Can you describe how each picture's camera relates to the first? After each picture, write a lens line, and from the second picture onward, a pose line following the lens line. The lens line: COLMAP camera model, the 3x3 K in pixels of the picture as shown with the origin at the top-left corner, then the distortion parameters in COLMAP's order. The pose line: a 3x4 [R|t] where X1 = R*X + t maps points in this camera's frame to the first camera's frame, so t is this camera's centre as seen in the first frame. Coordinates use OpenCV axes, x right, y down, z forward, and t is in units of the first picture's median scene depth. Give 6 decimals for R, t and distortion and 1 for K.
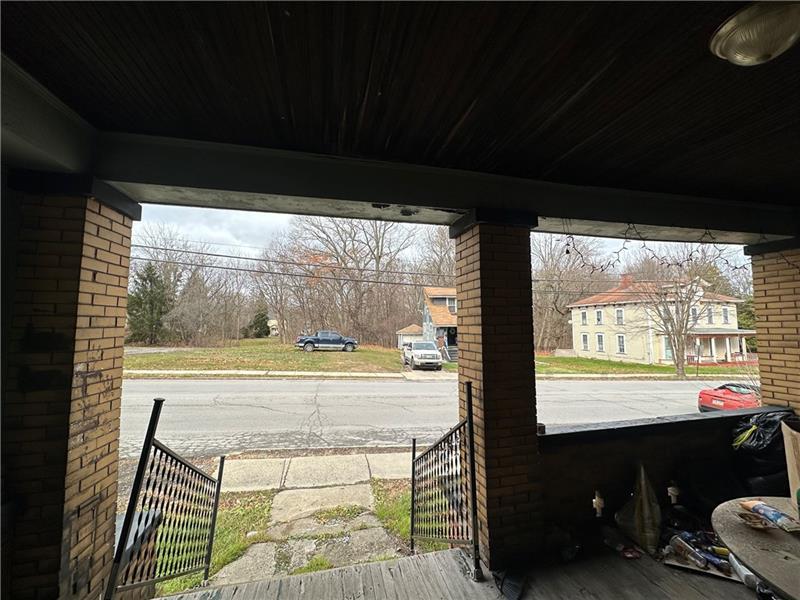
lens RADIAL K [[317.6, 0, 400.0], [0, 317.6, 300.0], [0, 0, 1]] dist [-0.003065, 0.000743]
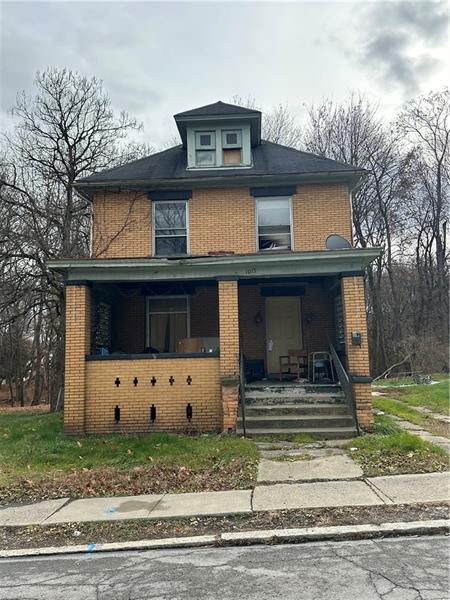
lens RADIAL K [[503.9, 0, 224.5], [0, 503.9, 286.8], [0, 0, 1]] dist [0.167824, -0.331462]
pose [[-0.961473, 0.068713, 0.266174, -0.273714], [0.005904, 0.973196, -0.229903, 0.271035], [-0.274837, -0.219474, -0.936107, 1.625160]]
